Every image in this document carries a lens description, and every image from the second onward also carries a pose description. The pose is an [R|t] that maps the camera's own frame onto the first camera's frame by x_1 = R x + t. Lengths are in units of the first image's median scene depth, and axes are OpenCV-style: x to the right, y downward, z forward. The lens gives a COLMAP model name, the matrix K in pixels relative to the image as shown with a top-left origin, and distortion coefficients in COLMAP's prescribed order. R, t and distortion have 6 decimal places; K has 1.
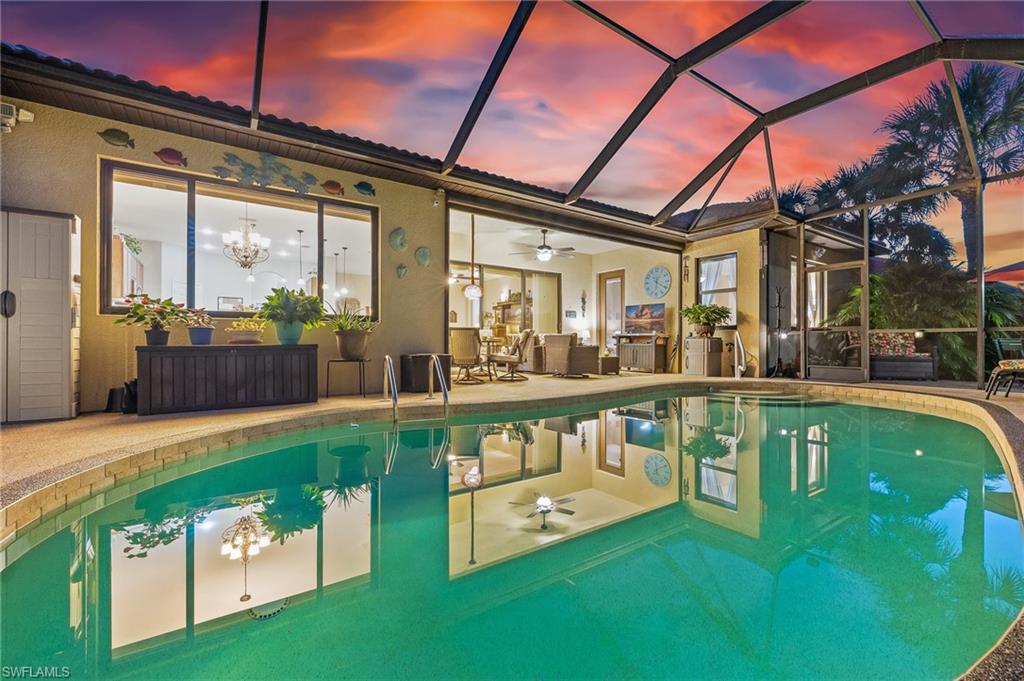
lens RADIAL K [[447.6, 0, 515.1], [0, 447.6, 347.4], [0, 0, 1]] dist [0.001180, -0.000854]
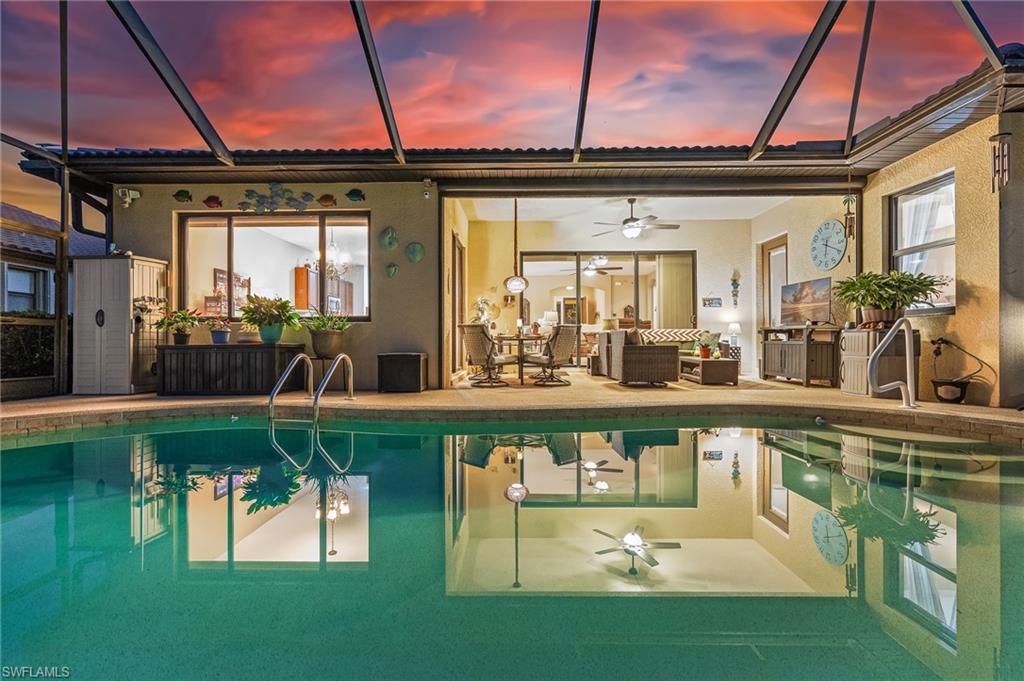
lens RADIAL K [[432.8, 0, 508.0], [0, 432.8, 343.1], [0, 0, 1]] dist [-0.001726, -0.000743]
pose [[0.802537, -0.001833, -0.596599, 0.436041], [-0.001365, 0.999987, -0.004909, -0.001747], [0.596600, 0.004754, 0.802525, 0.310938]]
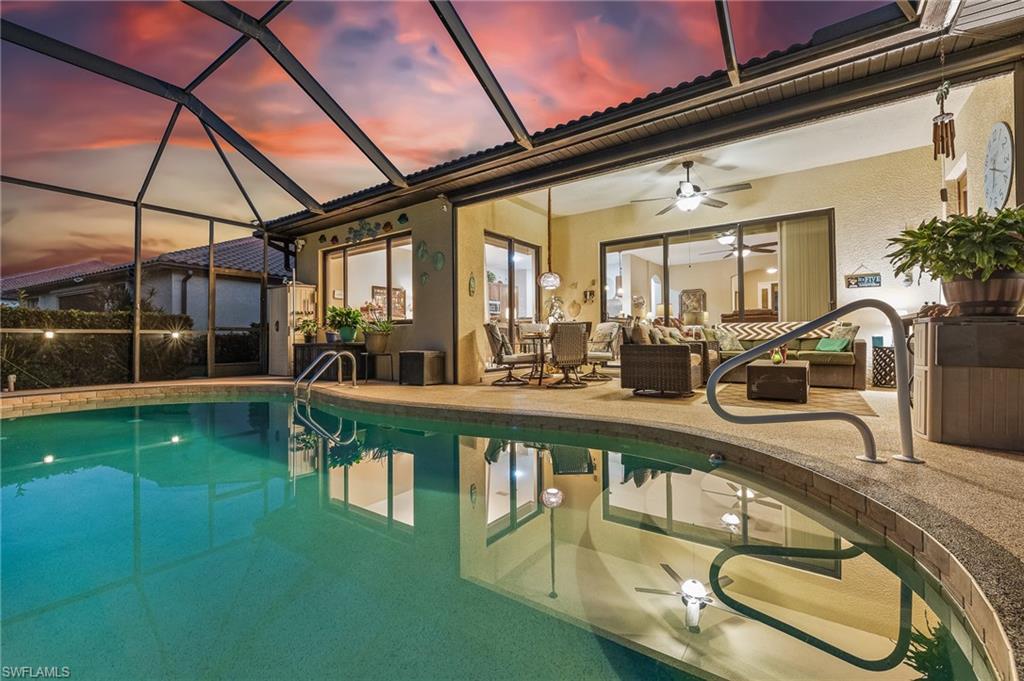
lens RADIAL K [[432.8, 0, 509.2], [0, 432.8, 336.0], [0, 0, 1]] dist [-0.001726, -0.000743]
pose [[0.316567, -0.011817, -0.948497, 0.714372], [-0.000703, 0.999919, -0.012692, -0.006611], [0.948570, 0.004684, 0.316533, 0.701226]]
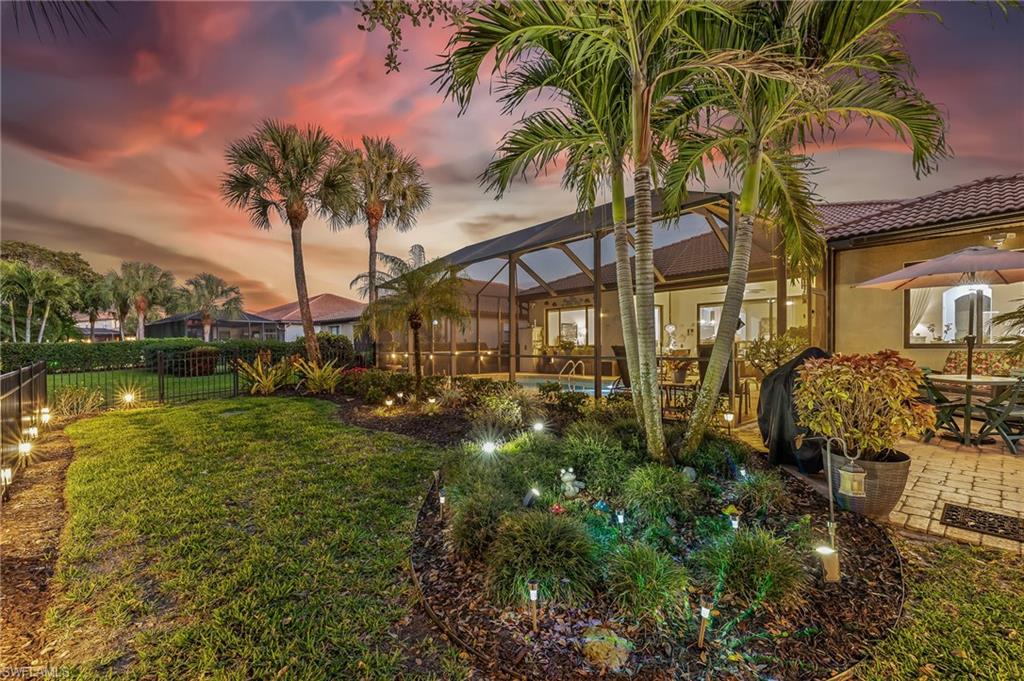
lens RADIAL K [[432.8, 0, 512.1], [0, 432.8, 350.1], [0, 0, 1]] dist [-0.001726, -0.000743]
pose [[0.091891, 0.011032, -0.995708, 1.712472], [0.001591, 0.999936, 0.011226, -0.057509], [0.995768, -0.002616, 0.091868, 0.204979]]
